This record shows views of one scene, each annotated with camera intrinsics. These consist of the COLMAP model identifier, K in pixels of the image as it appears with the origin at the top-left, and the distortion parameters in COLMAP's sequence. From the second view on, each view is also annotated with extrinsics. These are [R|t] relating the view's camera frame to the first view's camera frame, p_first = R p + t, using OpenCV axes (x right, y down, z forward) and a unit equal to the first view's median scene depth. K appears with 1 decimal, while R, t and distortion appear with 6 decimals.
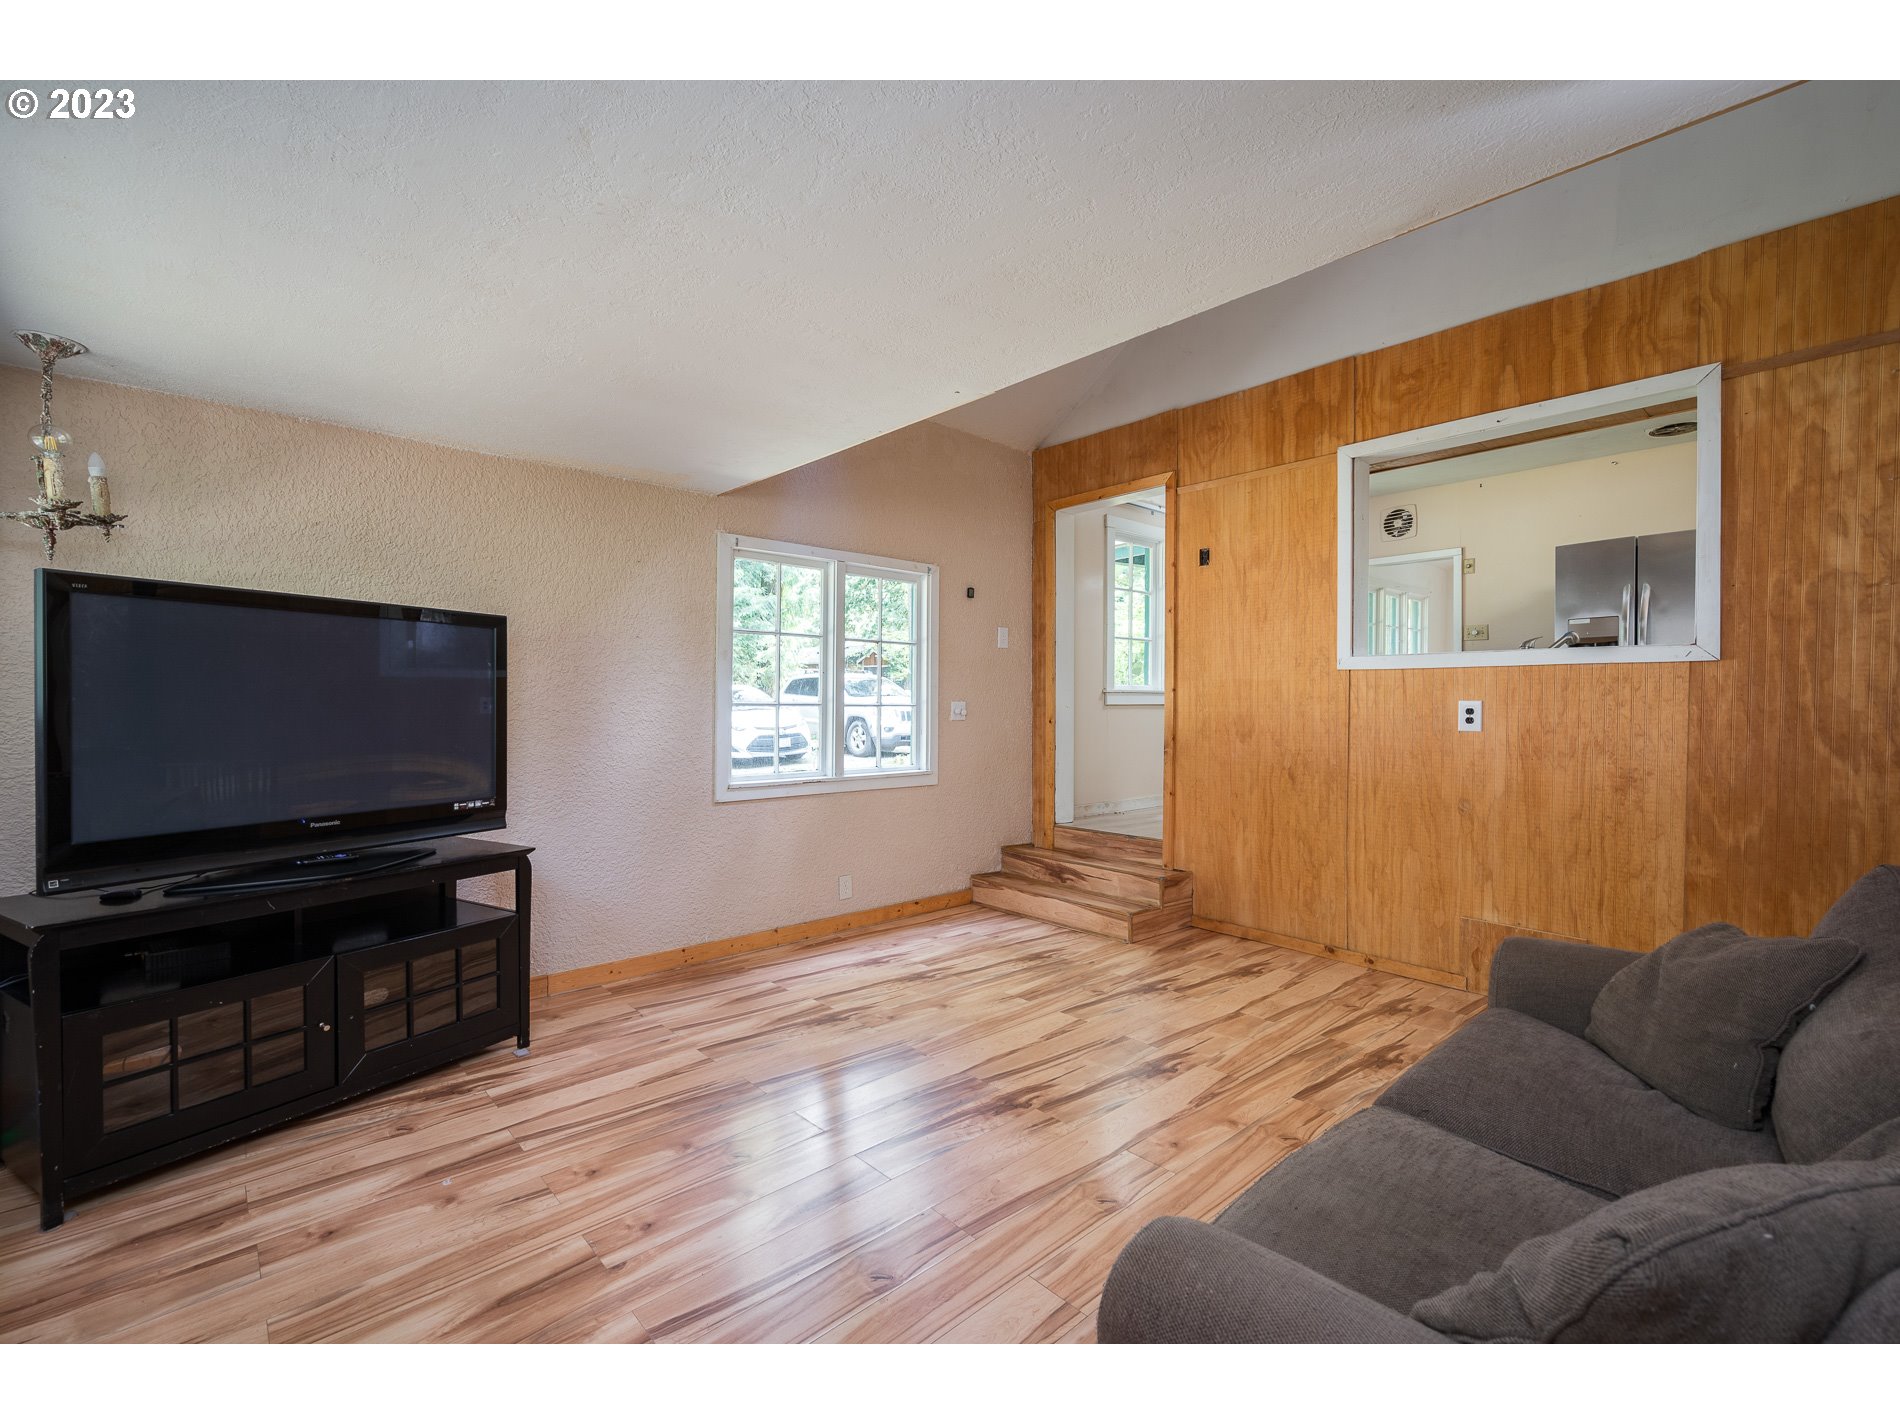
lens RADIAL K [[797.4, 0, 950.0], [0, 797.4, 712.5], [0, 0, 1]] dist [-0.000467, -0.000099]
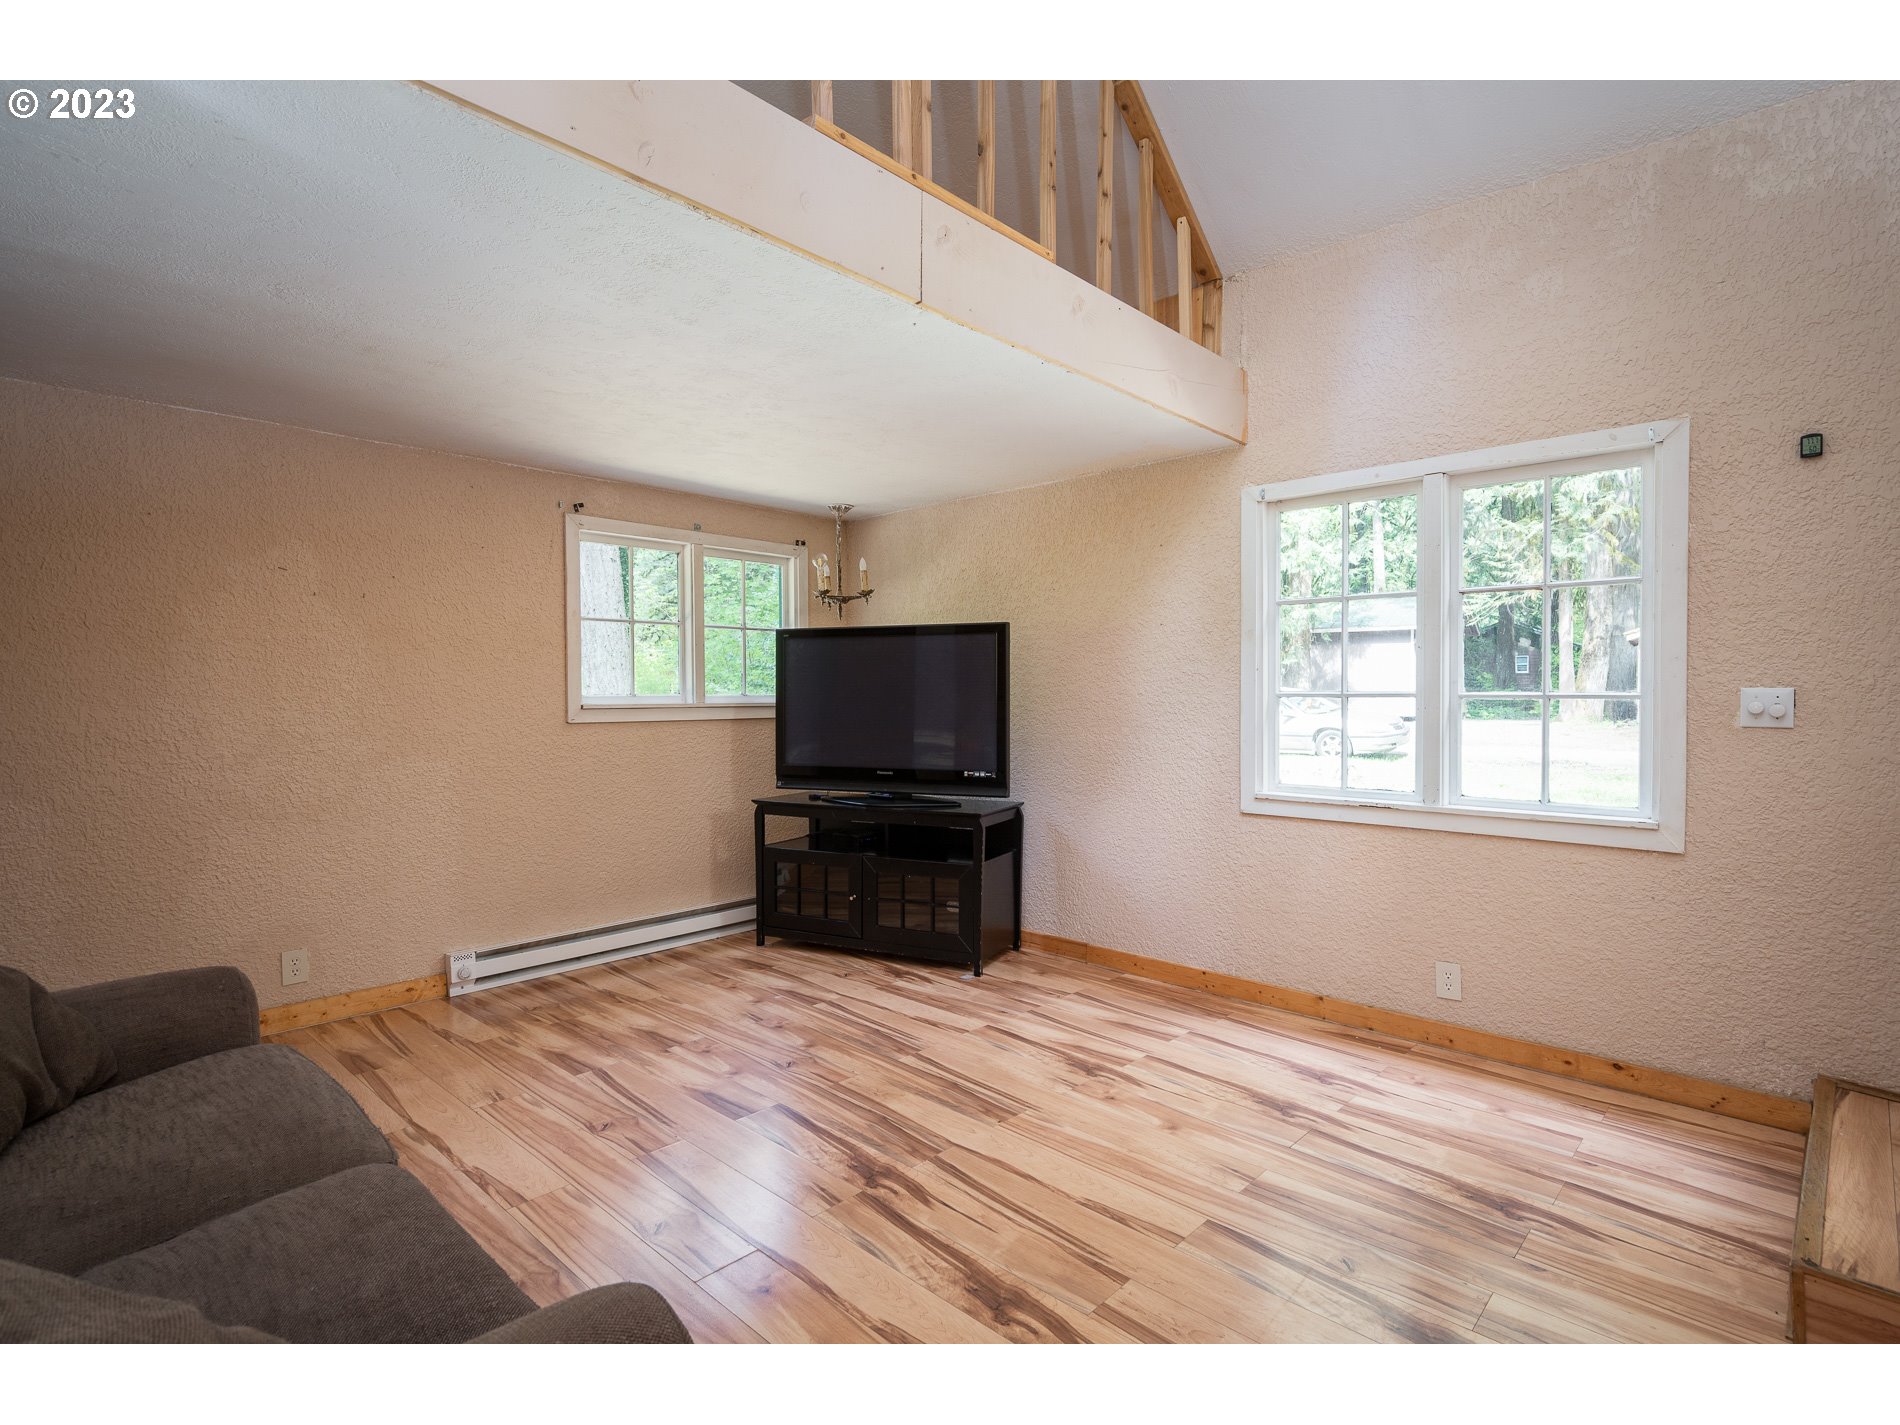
lens RADIAL K [[910.2, 0, 950.0], [0, 910.2, 712.5], [0, 0, 1]] dist [0.001647, 0.000117]
pose [[0.106176, 0.010767, -0.994289, 0.798962], [-0.011496, 0.999888, 0.009600, 0.004316], [0.994281, 0.010411, 0.106288, 0.768360]]
